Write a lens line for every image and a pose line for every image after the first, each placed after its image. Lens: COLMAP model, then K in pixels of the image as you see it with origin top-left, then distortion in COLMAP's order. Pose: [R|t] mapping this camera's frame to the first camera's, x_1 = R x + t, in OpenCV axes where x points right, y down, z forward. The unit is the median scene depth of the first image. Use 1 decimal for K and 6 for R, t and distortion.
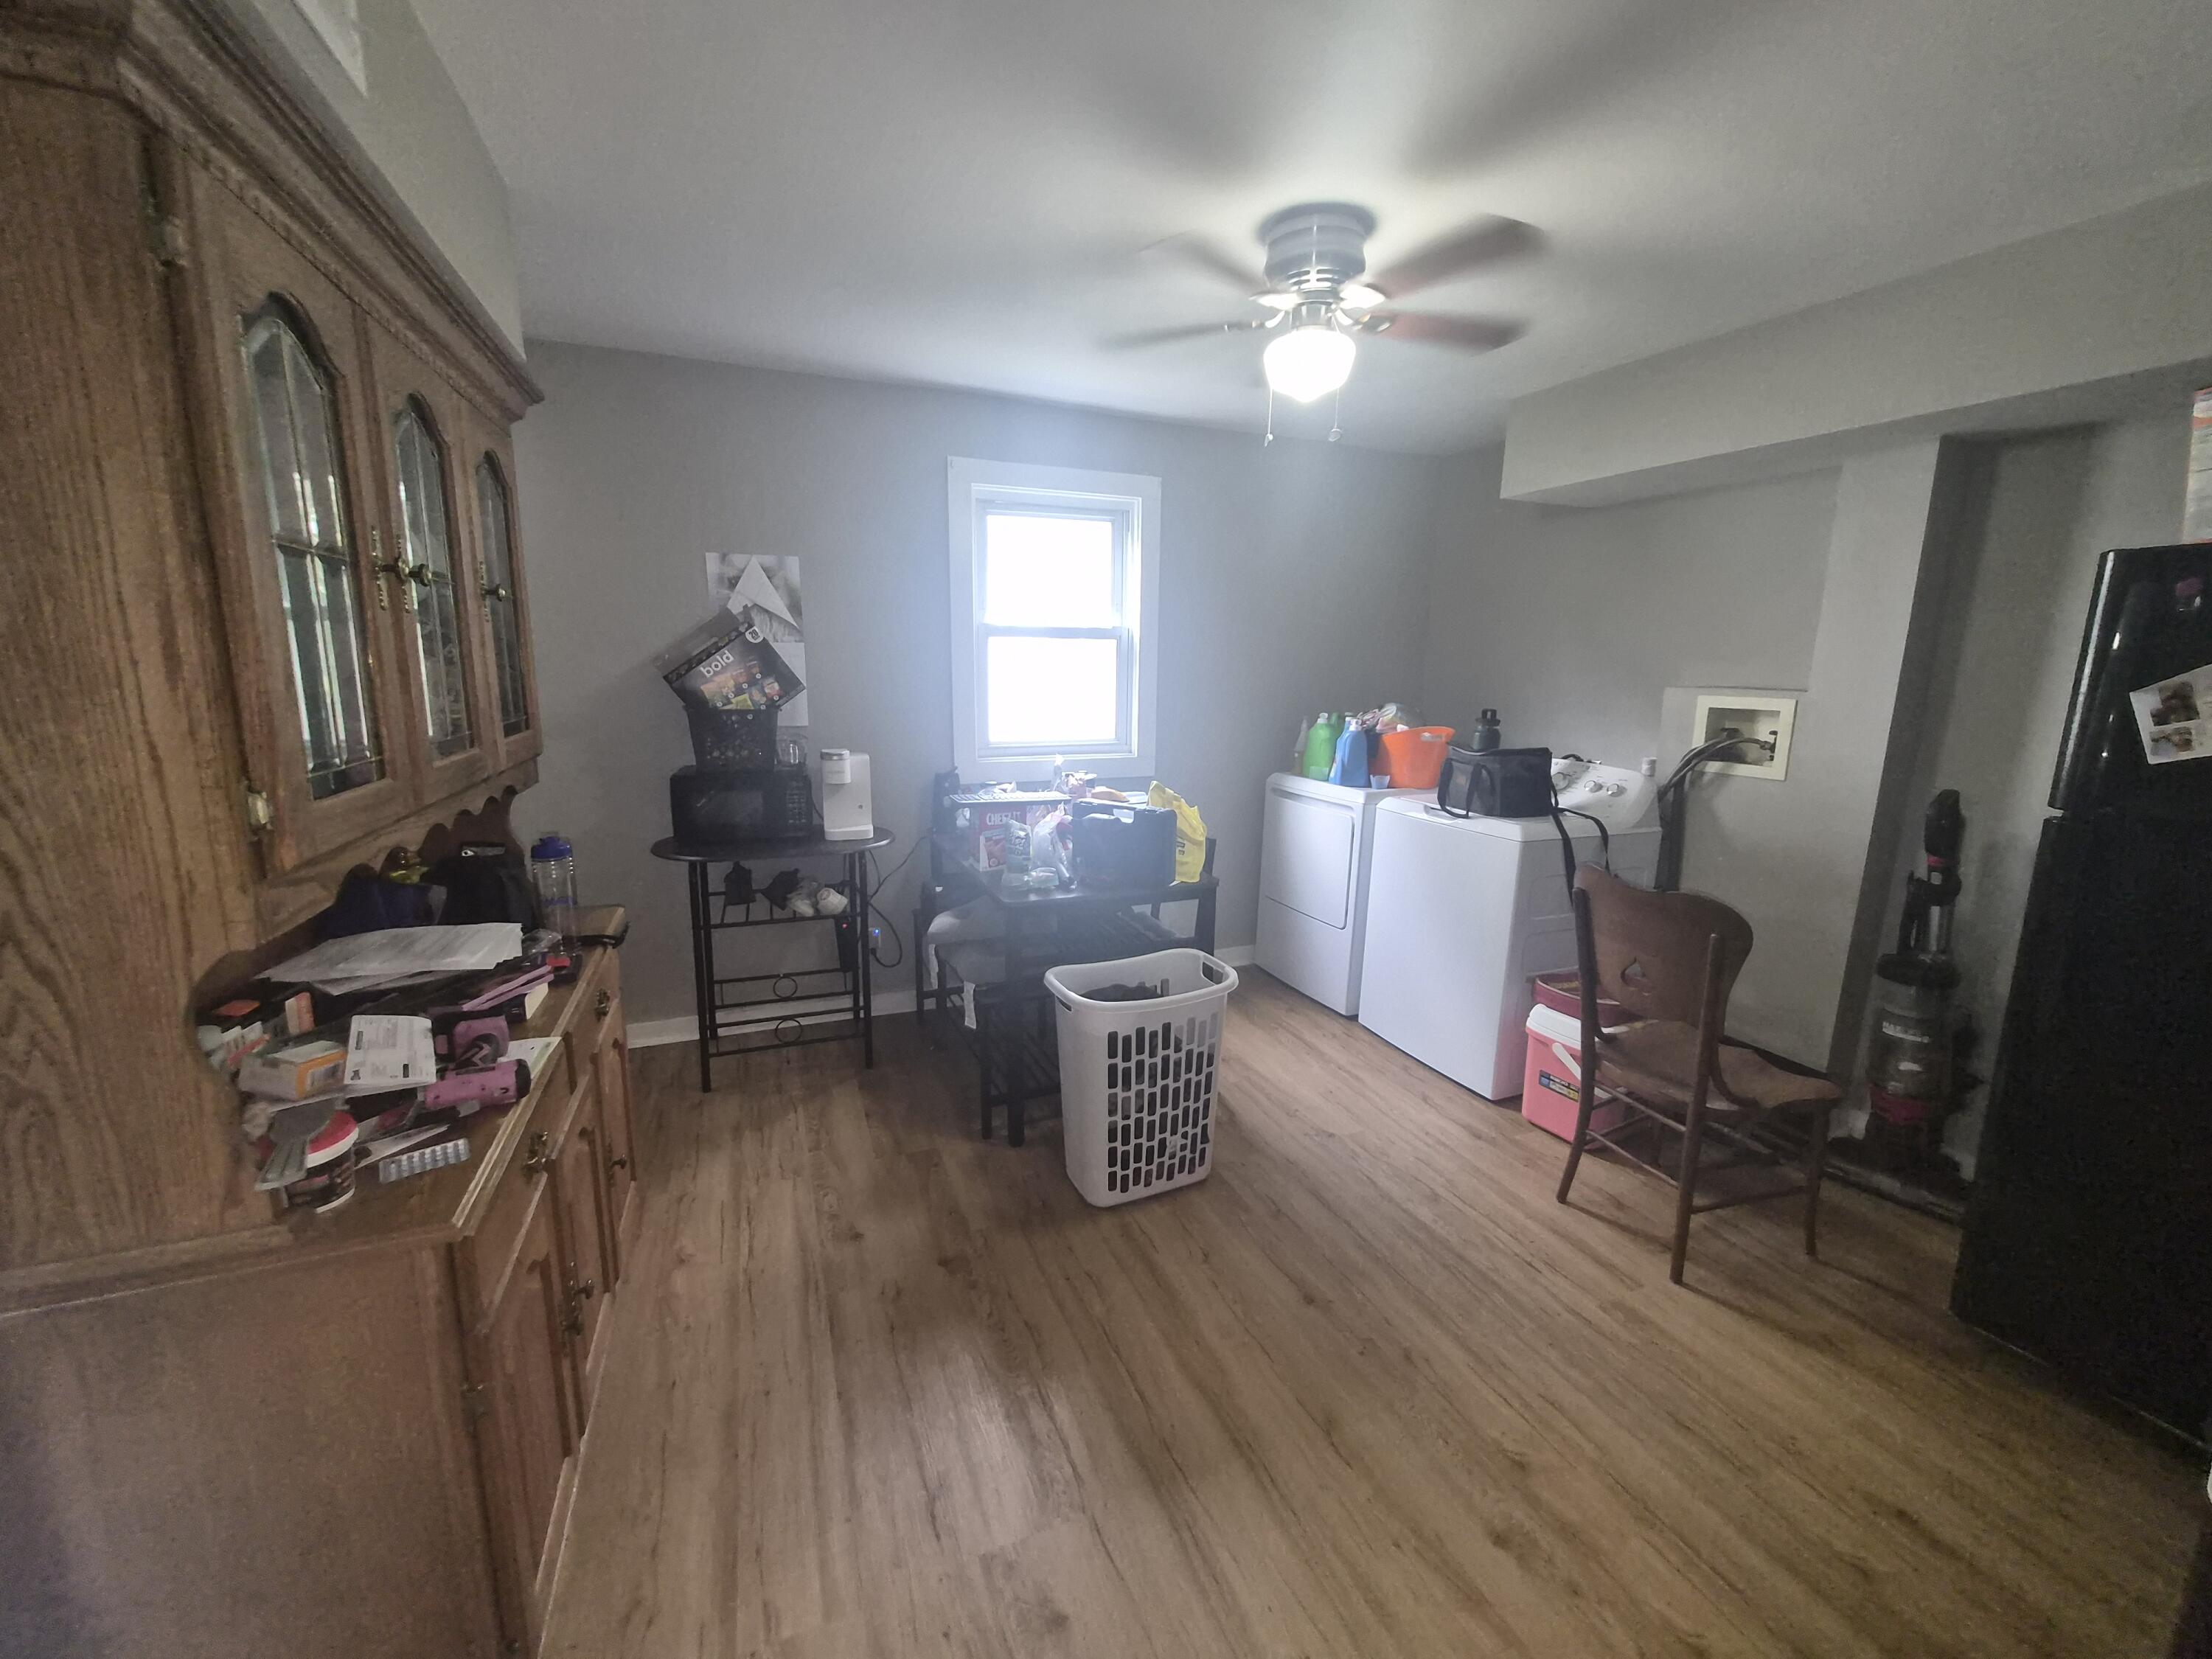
lens RADIAL K [[867.3, 0, 1094.9], [0, 867.3, 827.7], [0, 0, 1]] dist [-0.000580, 0.000001]
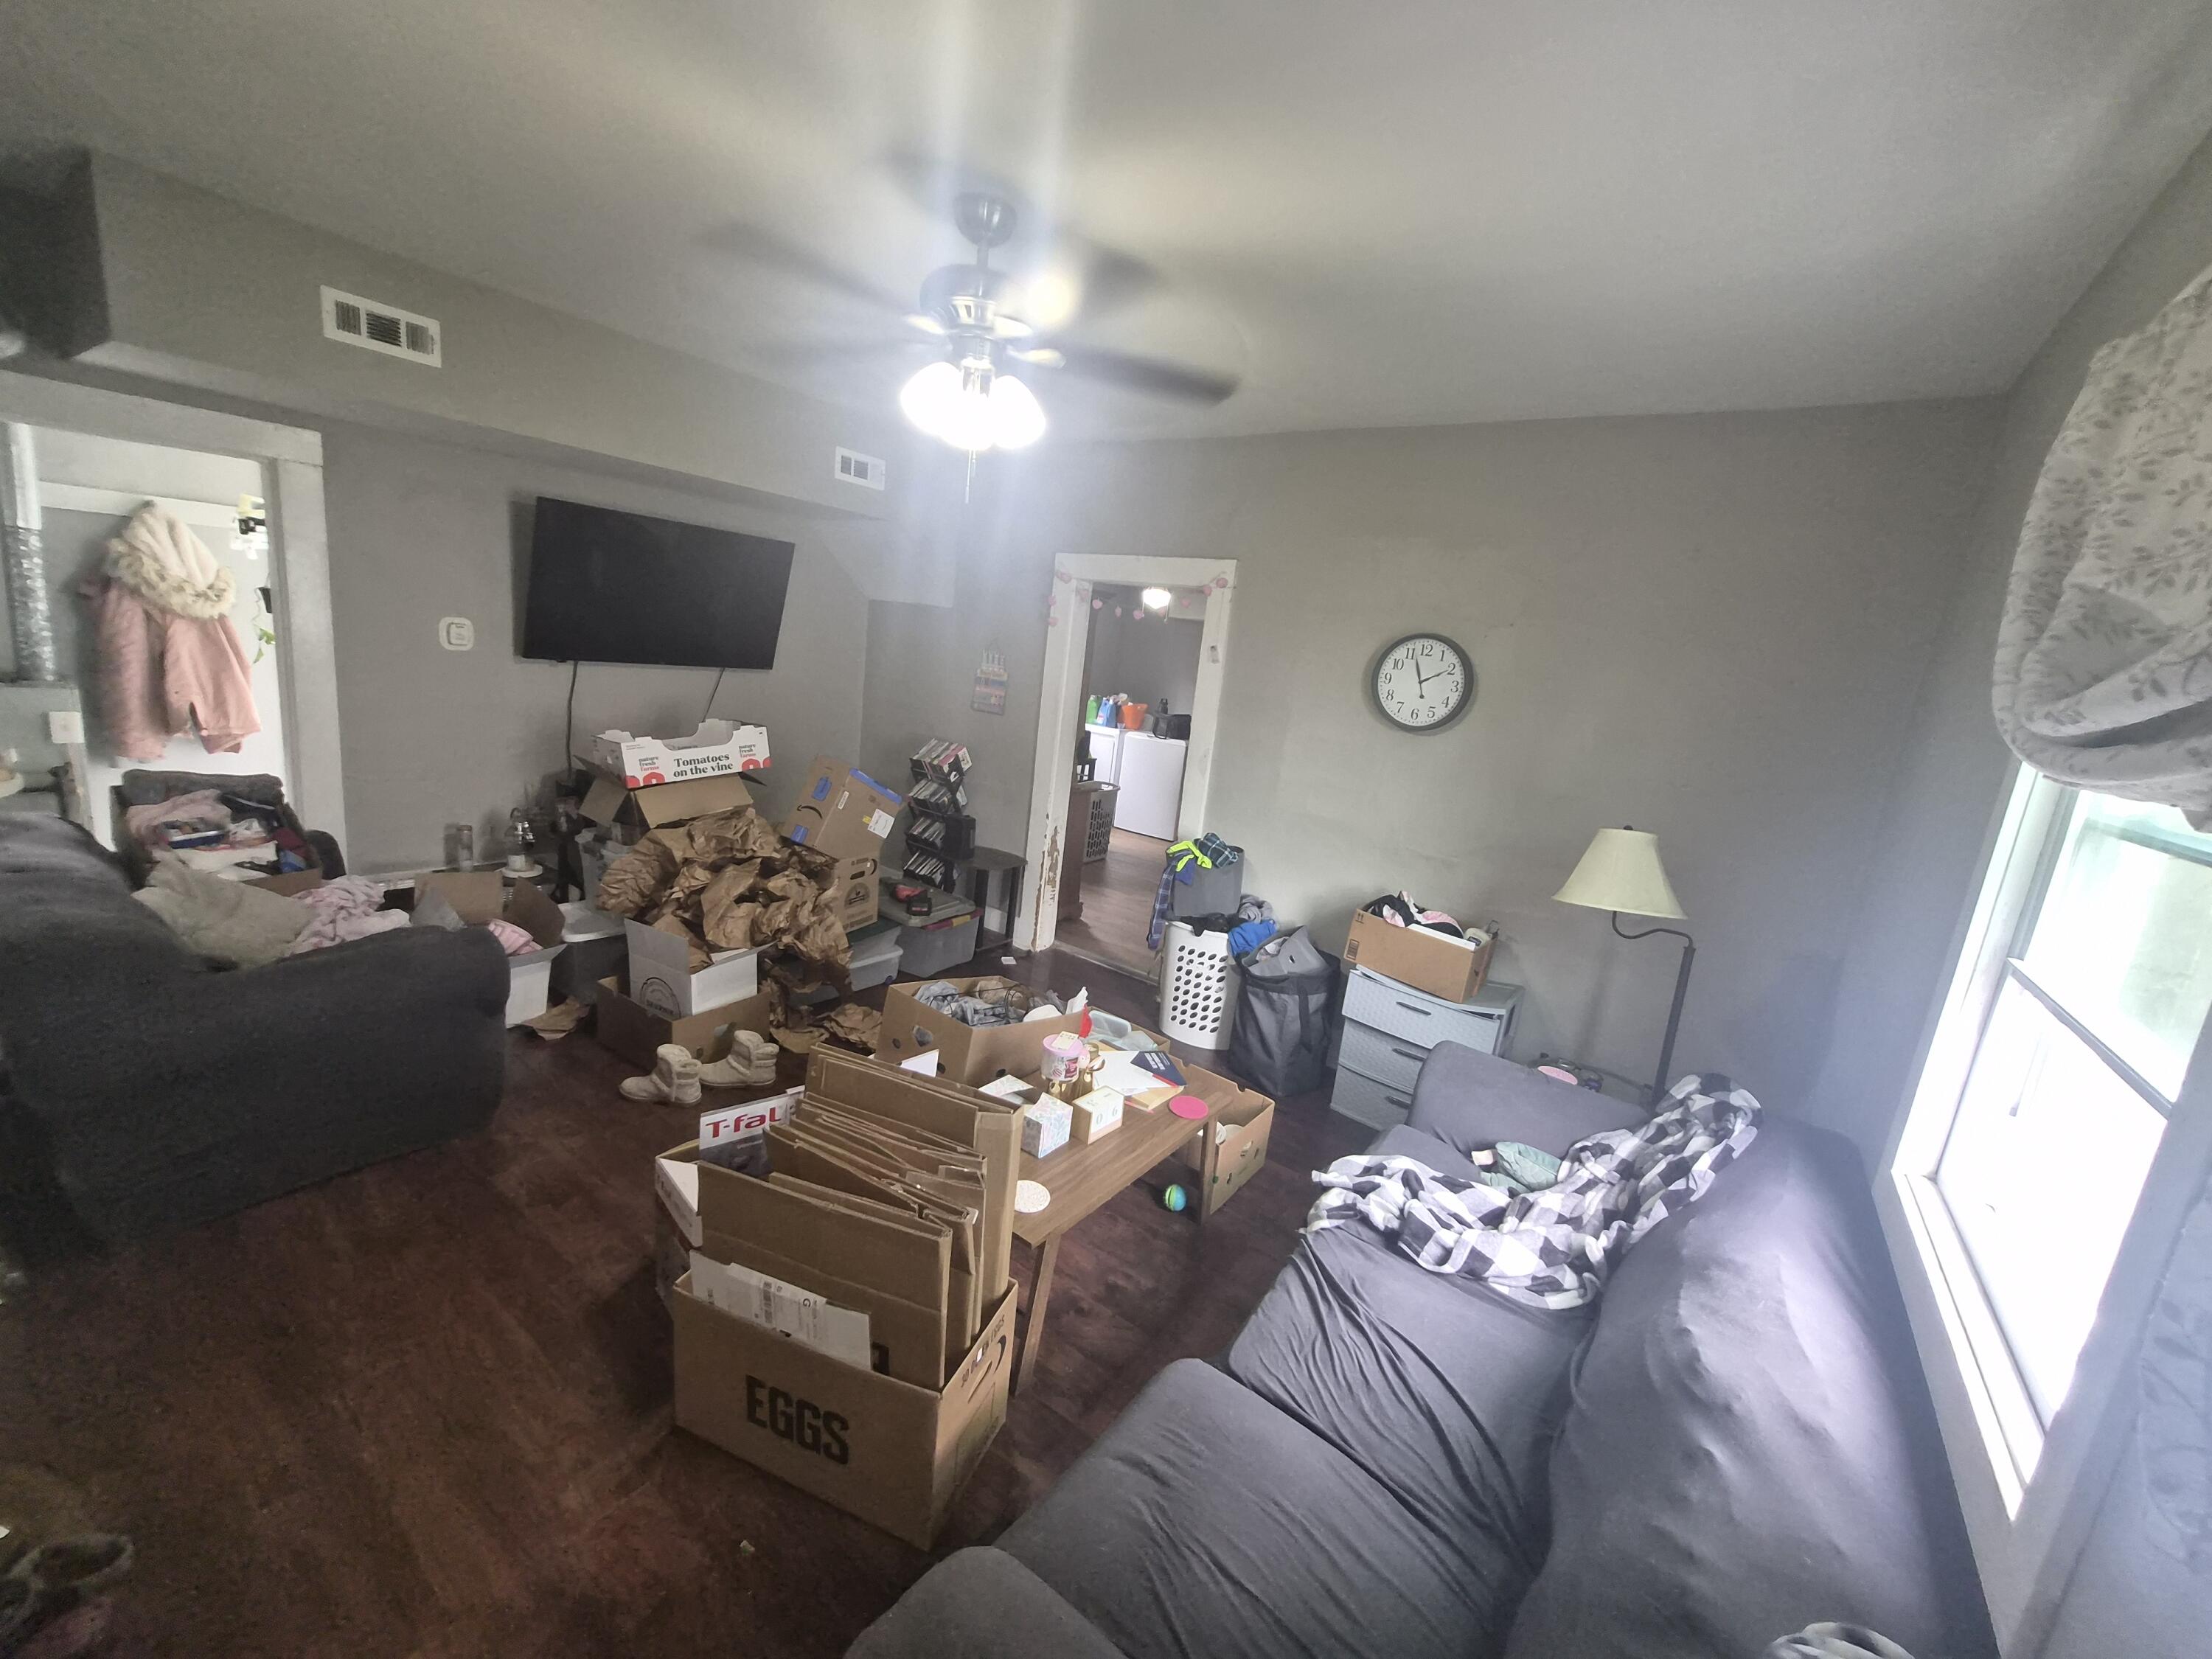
lens RADIAL K [[867.3, 0, 1107.3], [0, 867.3, 826.0], [0, 0, 1]] dist [-0.000580, 0.000001]
pose [[0.833318, -0.033894, 0.551754, -1.073607], [0.005018, 0.998541, 0.053762, 0.097114], [-0.552771, -0.042032, 0.832272, -1.017664]]
